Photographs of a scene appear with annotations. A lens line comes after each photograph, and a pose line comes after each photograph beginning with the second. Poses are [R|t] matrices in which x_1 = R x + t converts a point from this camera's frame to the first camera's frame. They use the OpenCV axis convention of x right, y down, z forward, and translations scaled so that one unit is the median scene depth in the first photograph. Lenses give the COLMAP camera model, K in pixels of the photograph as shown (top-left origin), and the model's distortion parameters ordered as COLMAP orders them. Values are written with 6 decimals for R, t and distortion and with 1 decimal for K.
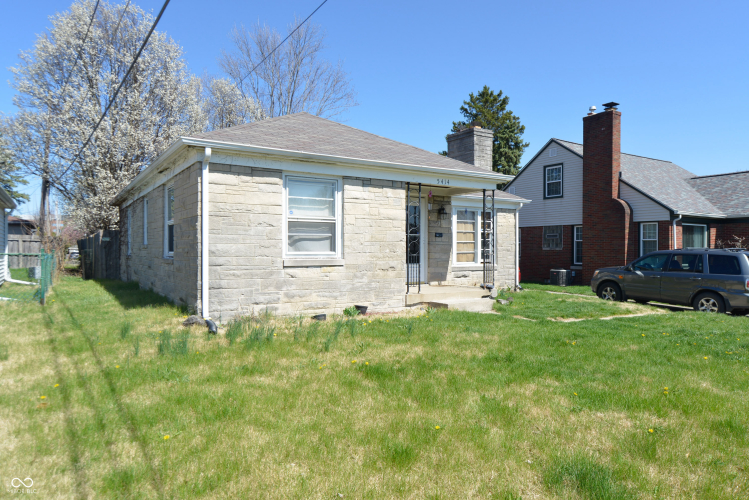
lens RADIAL K [[498.1, 0, 376.4], [0, 498.1, 250.2], [0, 0, 1]] dist [-0.000059, 0.002316]
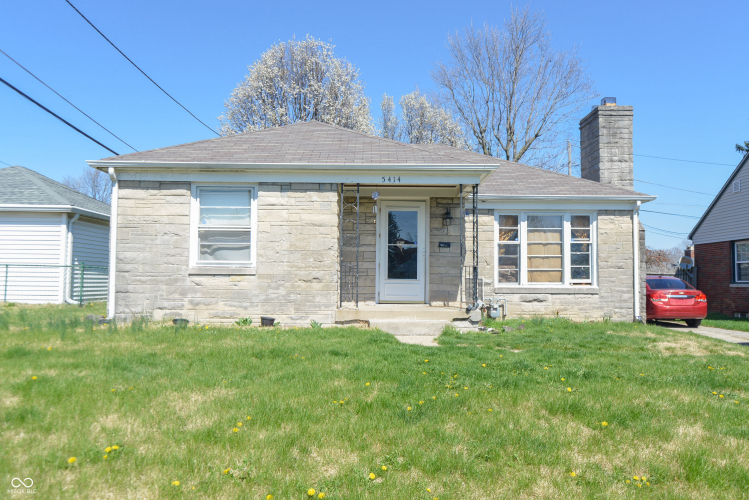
lens RADIAL K [[584.2, 0, 372.7], [0, 584.2, 250.1], [0, 0, 1]] dist [-0.004630, 0.000910]
pose [[0.844672, -0.023457, -0.534770, 0.699798], [-0.007485, 0.998424, -0.055616, 0.042237], [0.535231, 0.050980, 0.843166, 0.162393]]
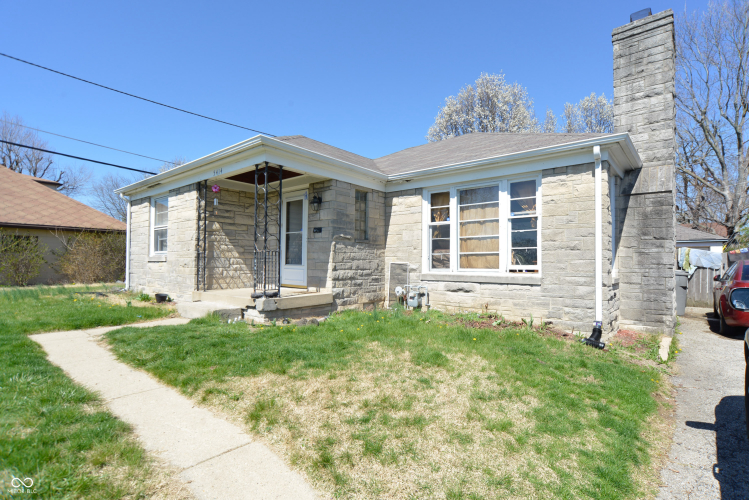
lens RADIAL K [[369.8, 0, 372.9], [0, 369.8, 252.9], [0, 0, 1]] dist [-0.019446, 0.013972]
pose [[0.290688, -0.025009, -0.956491, 0.941640], [-0.009530, 0.999533, -0.029030, 0.030187], [0.956770, 0.017555, 0.290314, 1.182248]]
